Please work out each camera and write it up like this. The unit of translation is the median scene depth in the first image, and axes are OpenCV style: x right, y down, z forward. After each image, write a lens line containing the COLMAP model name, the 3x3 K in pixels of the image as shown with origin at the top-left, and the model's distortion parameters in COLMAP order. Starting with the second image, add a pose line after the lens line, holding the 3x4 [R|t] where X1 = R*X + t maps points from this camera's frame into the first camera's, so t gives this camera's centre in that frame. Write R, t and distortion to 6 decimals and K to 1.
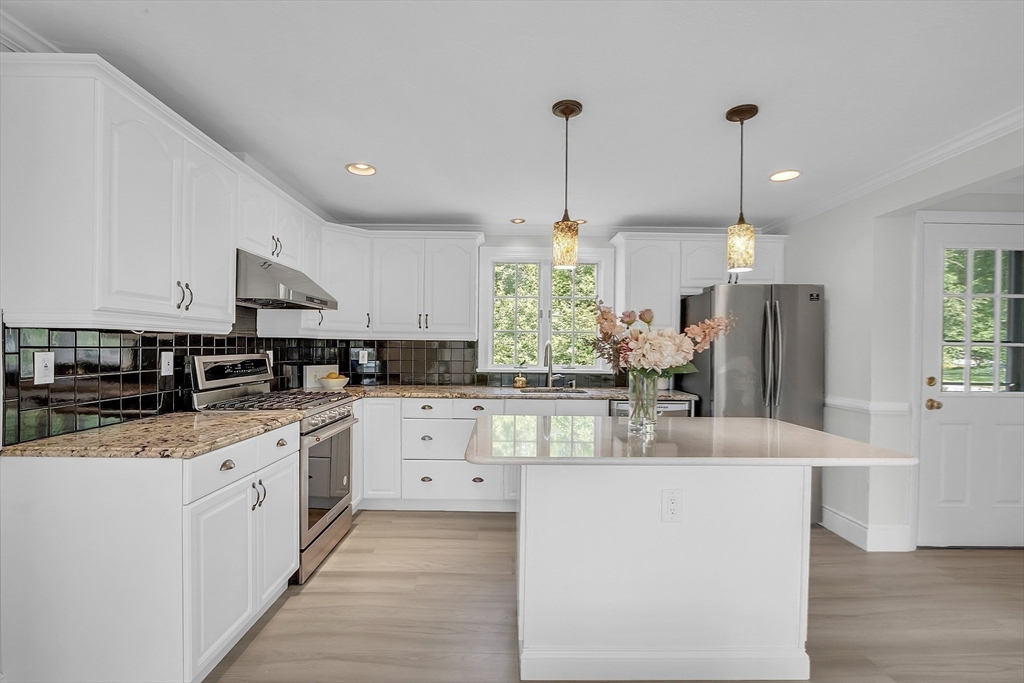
lens RADIAL K [[458.7, 0, 505.7], [0, 458.7, 354.8], [0, 0, 1]] dist [-0.013784, 0.000033]
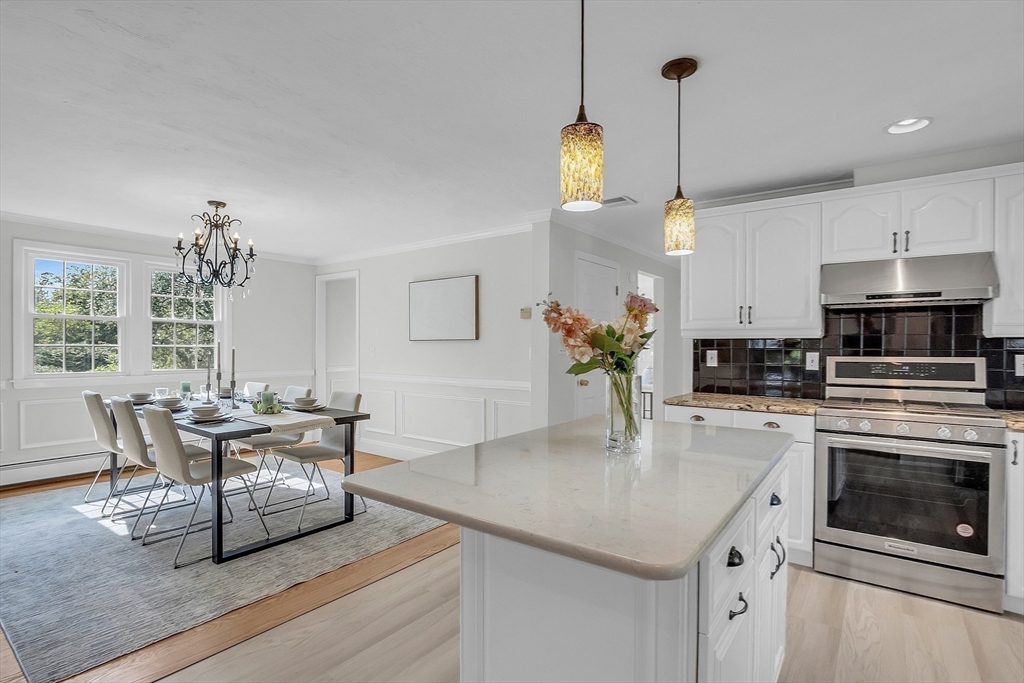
lens RADIAL K [[502.4, 0, 505.8], [0, 502.4, 351.1], [0, 0, 1]] dist [-0.020945, 0.005248]
pose [[-0.601214, -0.003407, -0.799081, 0.646051], [-0.022409, 0.999669, 0.012598, -0.005506], [0.798774, 0.025481, -0.601092, 0.786169]]
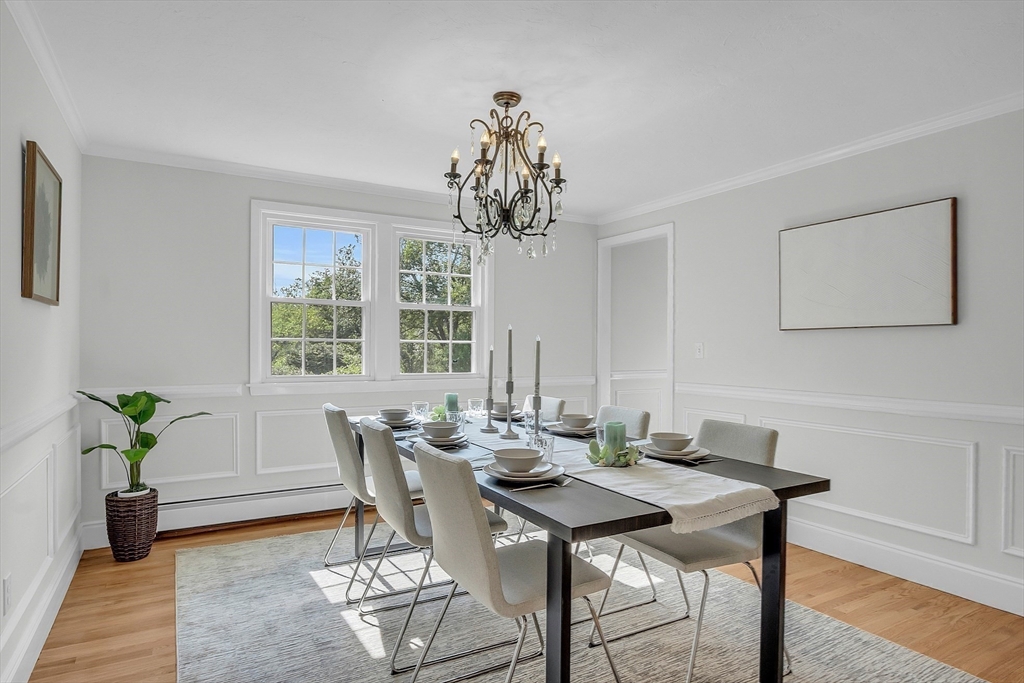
lens RADIAL K [[577.6, 0, 504.8], [0, 577.6, 351.0], [0, 0, 1]] dist [-0.017057, 0.002637]
pose [[-0.865431, -0.009250, -0.500943, 0.529303], [-0.020653, 0.999638, 0.017221, 0.018187], [0.500603, 0.025249, -0.865309, 0.262414]]
